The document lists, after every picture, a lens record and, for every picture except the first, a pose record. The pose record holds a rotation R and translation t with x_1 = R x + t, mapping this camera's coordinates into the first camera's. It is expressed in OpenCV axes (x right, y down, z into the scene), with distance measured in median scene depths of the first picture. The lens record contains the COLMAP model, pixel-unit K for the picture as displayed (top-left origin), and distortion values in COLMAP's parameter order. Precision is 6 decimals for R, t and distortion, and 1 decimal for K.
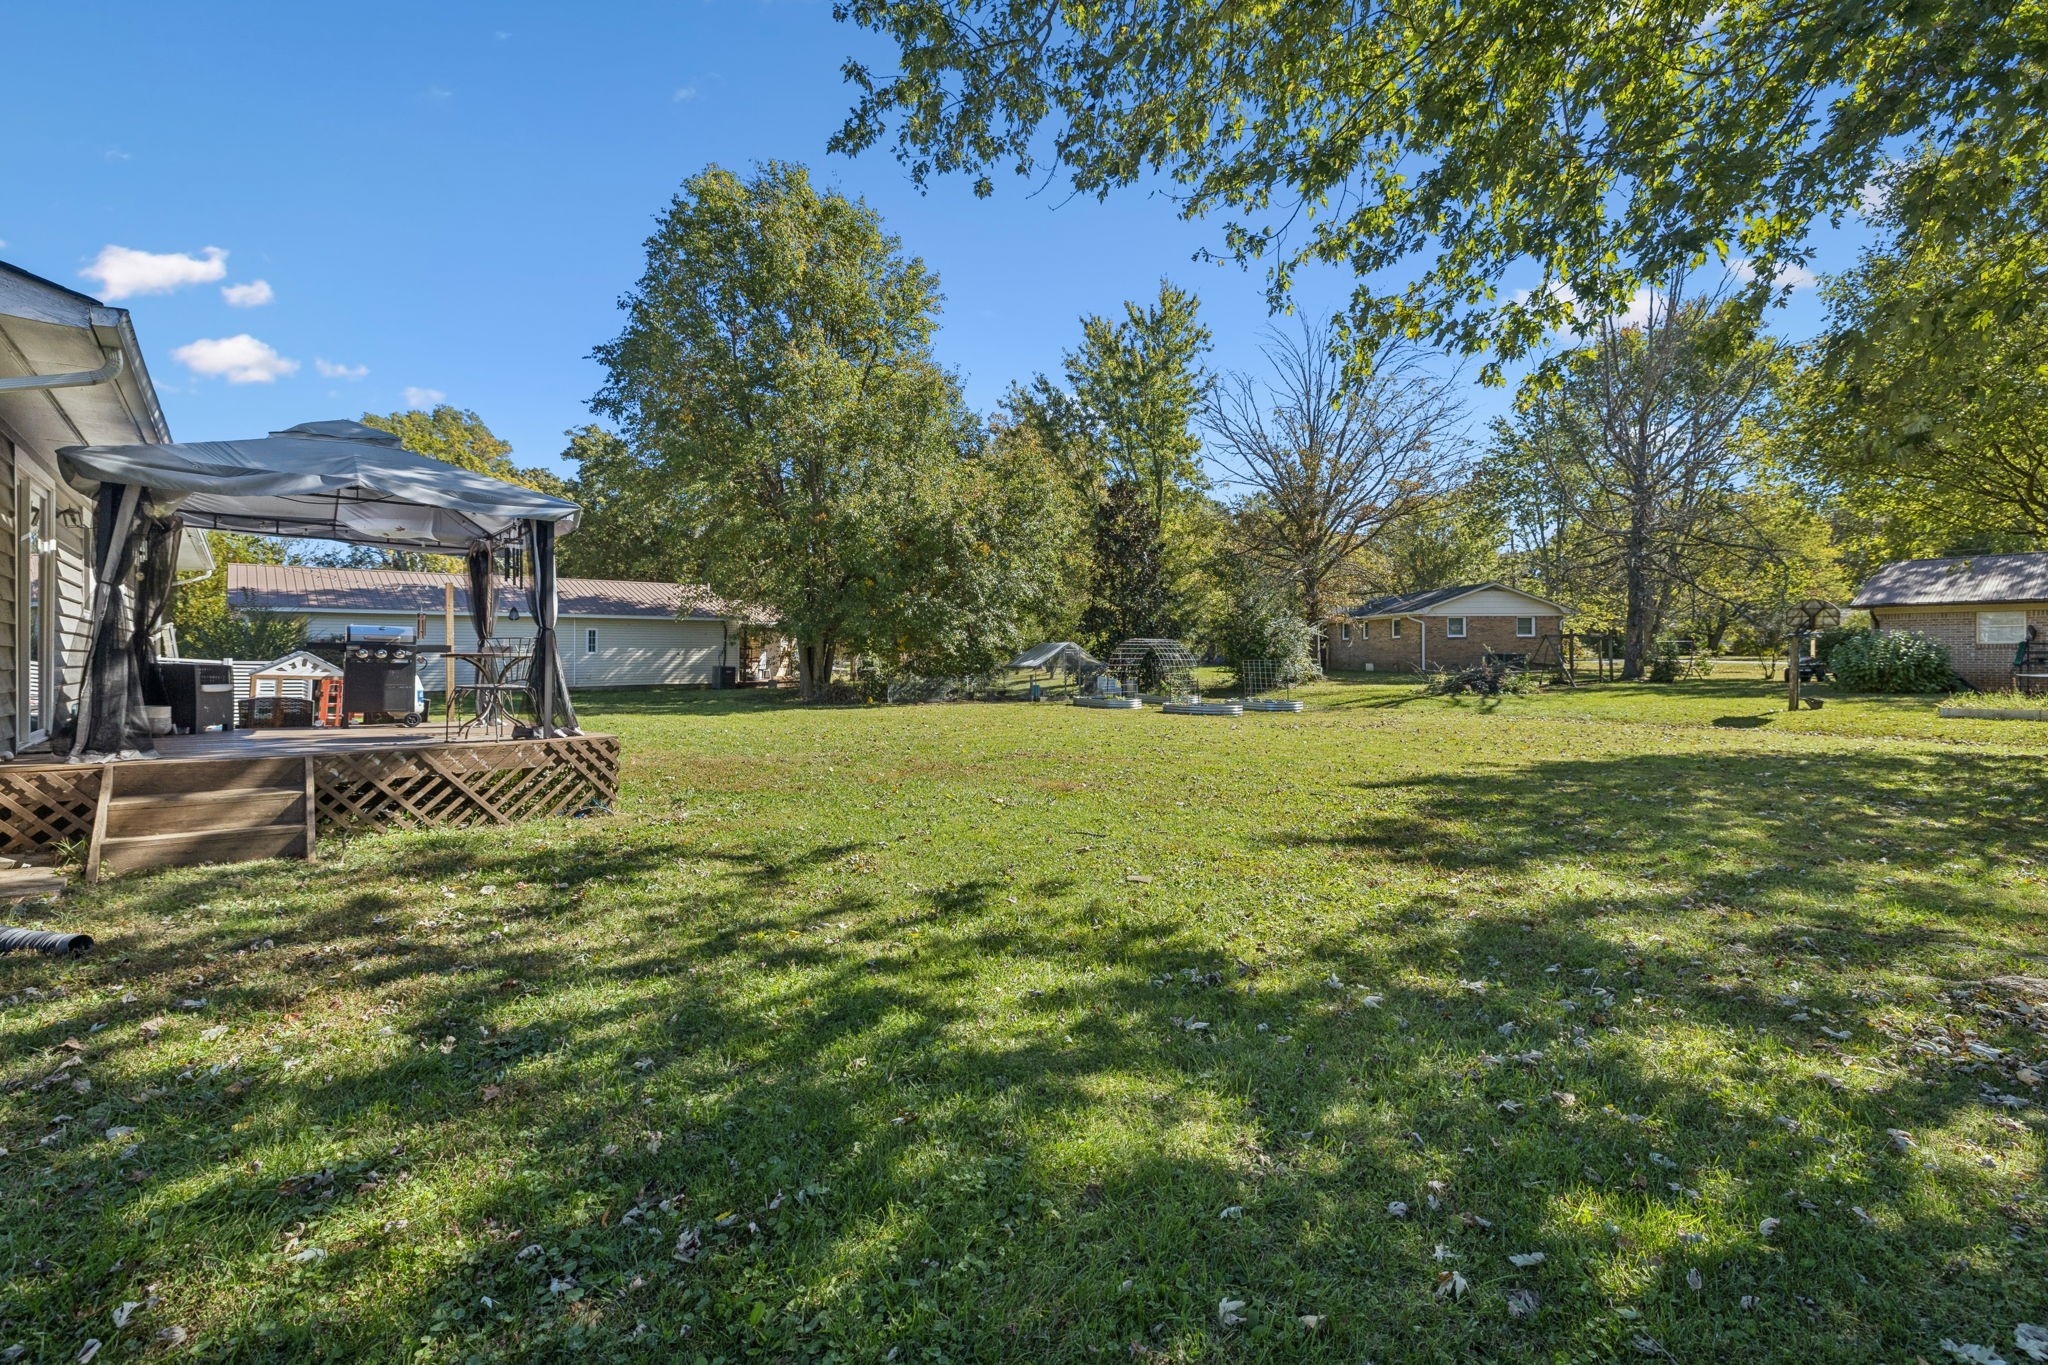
lens RADIAL K [[1611.1, 0, 1024.0], [0, 1611.1, 682.5], [0, 0, 1]] dist [0.115186, 0.001482]
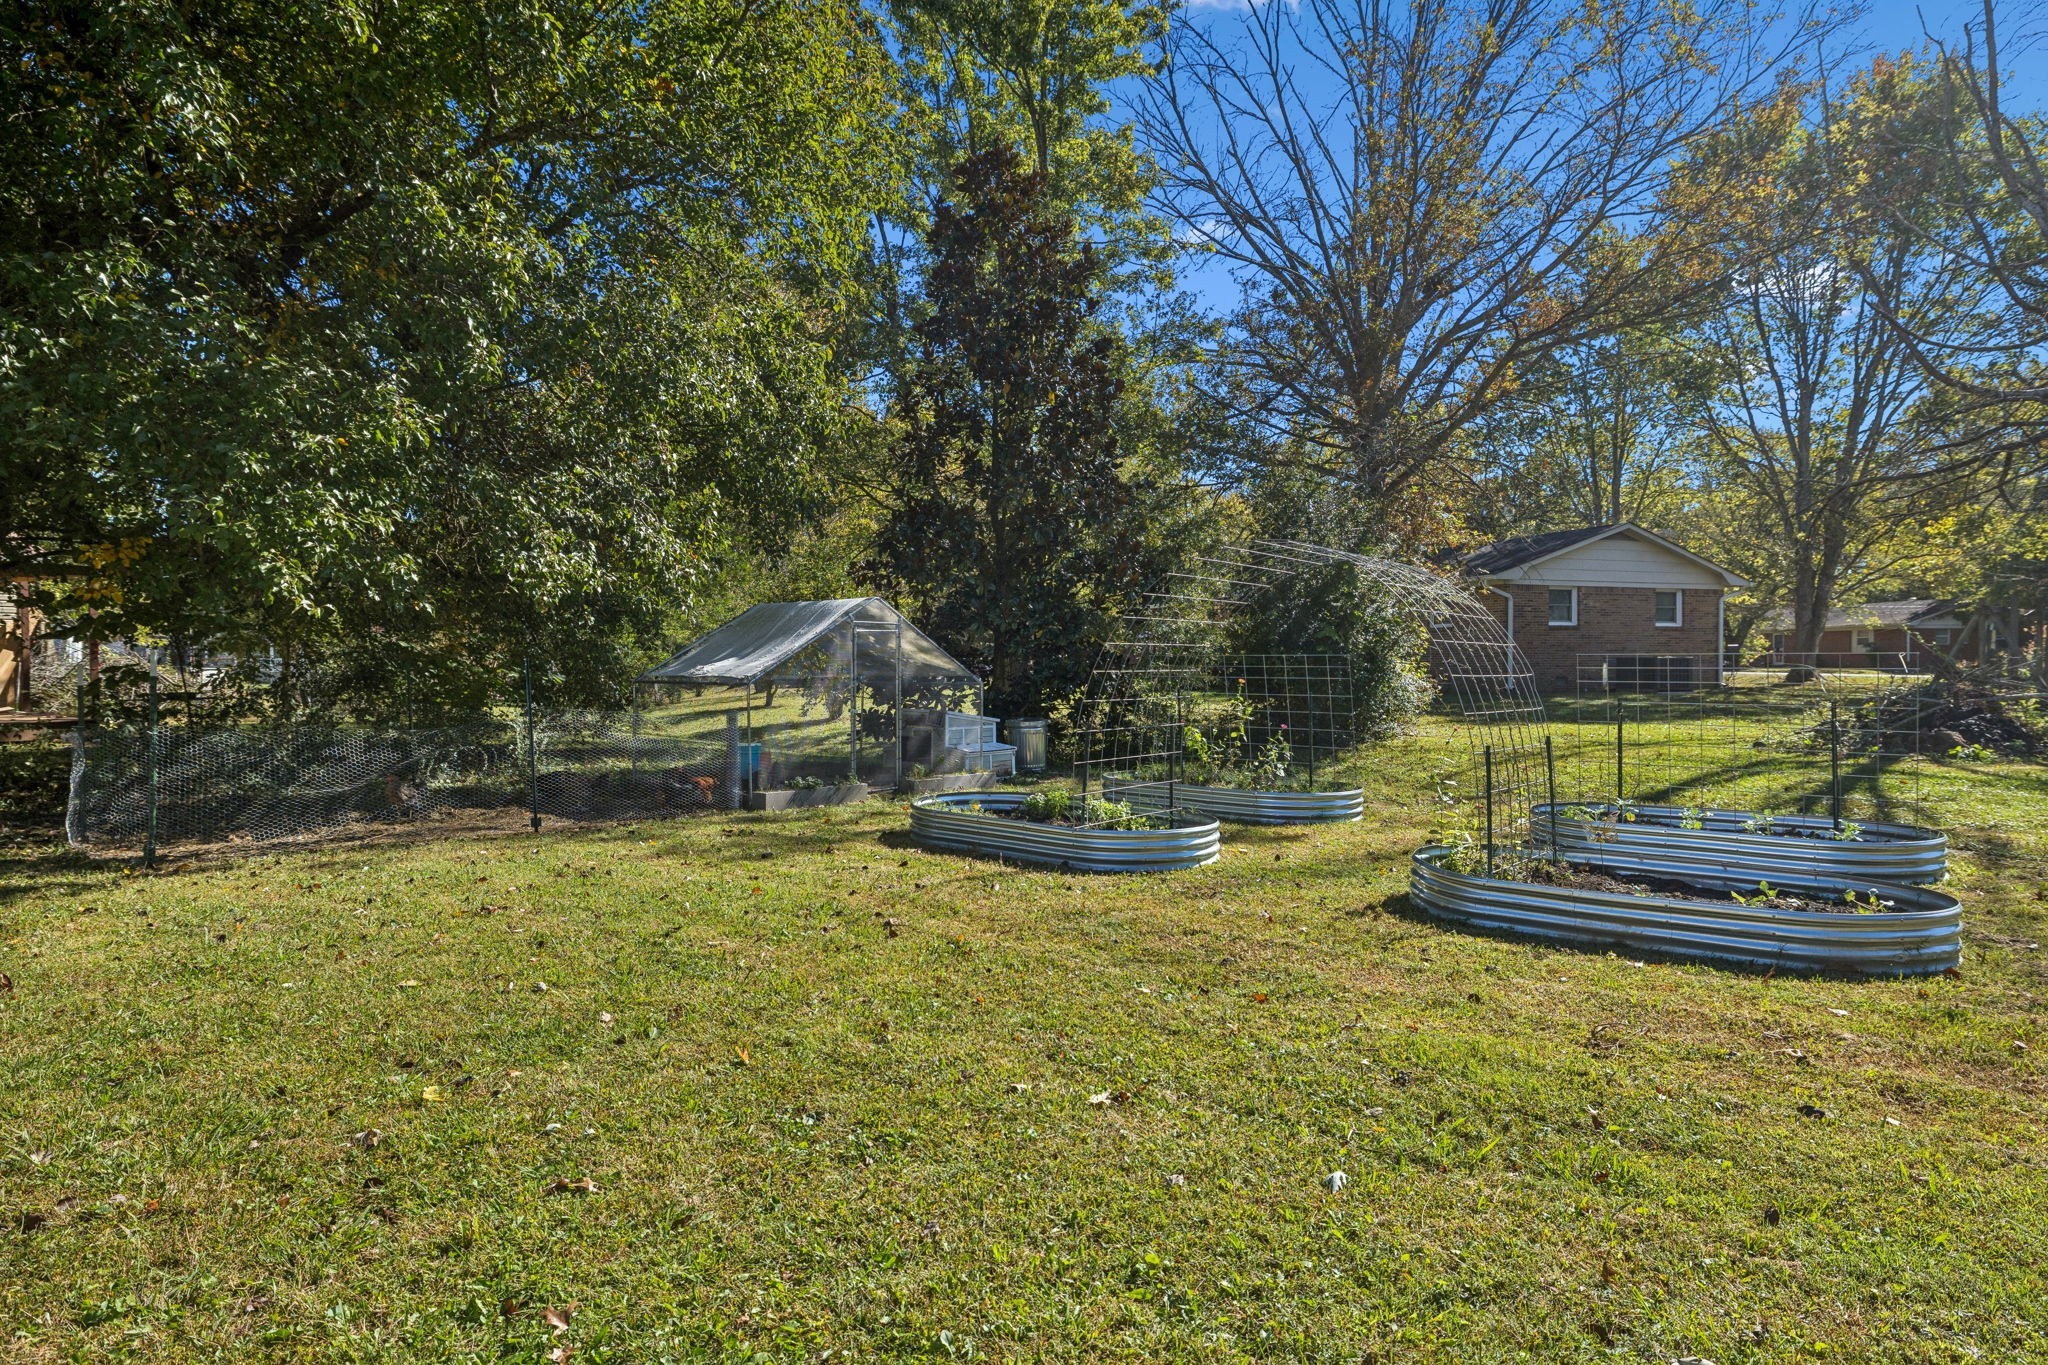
lens RADIAL K [[1611.1, 0, 1024.0], [0, 1611.1, 682.5], [0, 0, 1]] dist [0.115186, 0.001482]
pose [[0.984869, 0.003571, 0.173264, 0.005321], [-0.002188, 0.999964, -0.008172, -0.006189], [-0.173287, 0.007670, 0.984842, 0.661445]]
